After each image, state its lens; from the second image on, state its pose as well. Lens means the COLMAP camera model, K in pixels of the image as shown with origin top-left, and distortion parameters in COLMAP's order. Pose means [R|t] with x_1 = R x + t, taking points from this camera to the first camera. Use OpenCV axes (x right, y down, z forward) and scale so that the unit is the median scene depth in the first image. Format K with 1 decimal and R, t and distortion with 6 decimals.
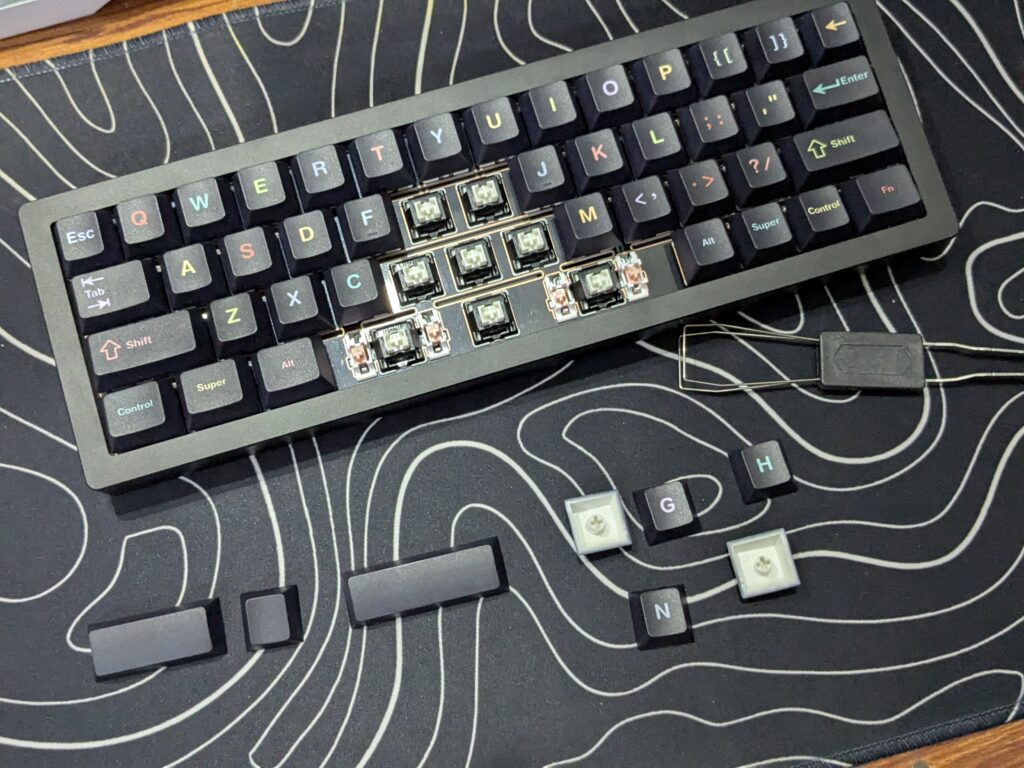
lens RADIAL K [[1207.0, 0, 499.6], [0, 1207.0, 401.1], [0, 0, 1]] dist [0.141066, -0.487836]
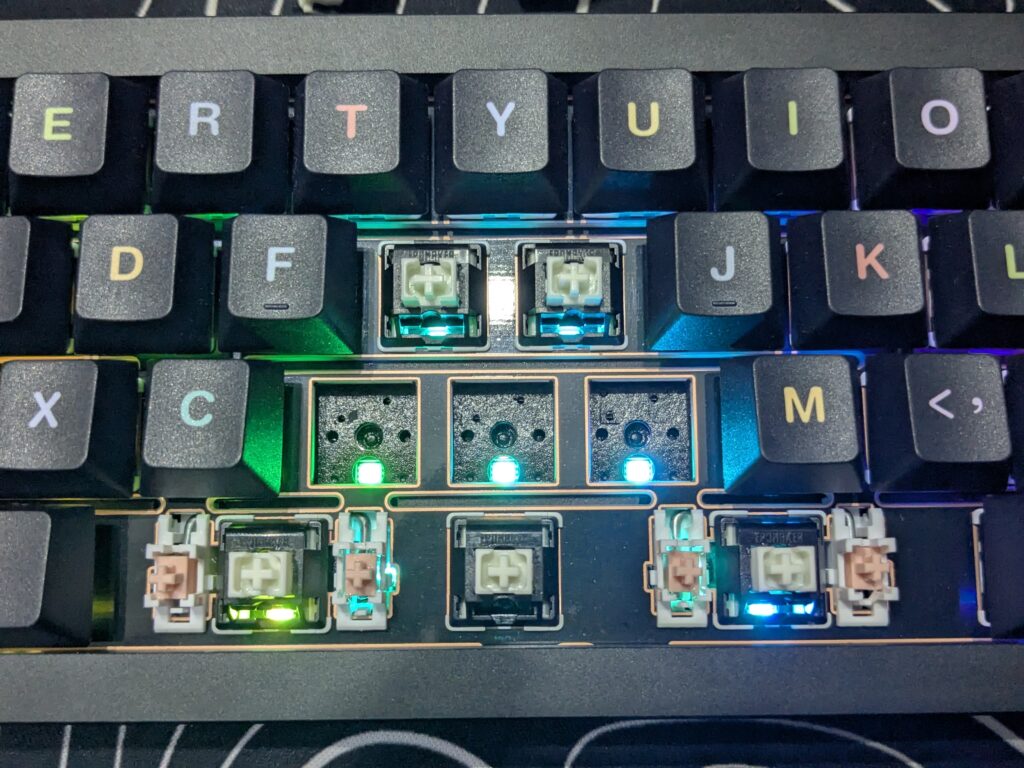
lens RADIAL K [[1127.4, 0, 516.1], [0, 1127.4, 421.9], [0, 0, 1]] dist [0.090533, -0.382563]
pose [[0.959169, 0.277359, -0.055369, 0.003798], [-0.276075, 0.960674, 0.029796, -0.132239], [0.061456, -0.013293, 0.998021, 0.615542]]
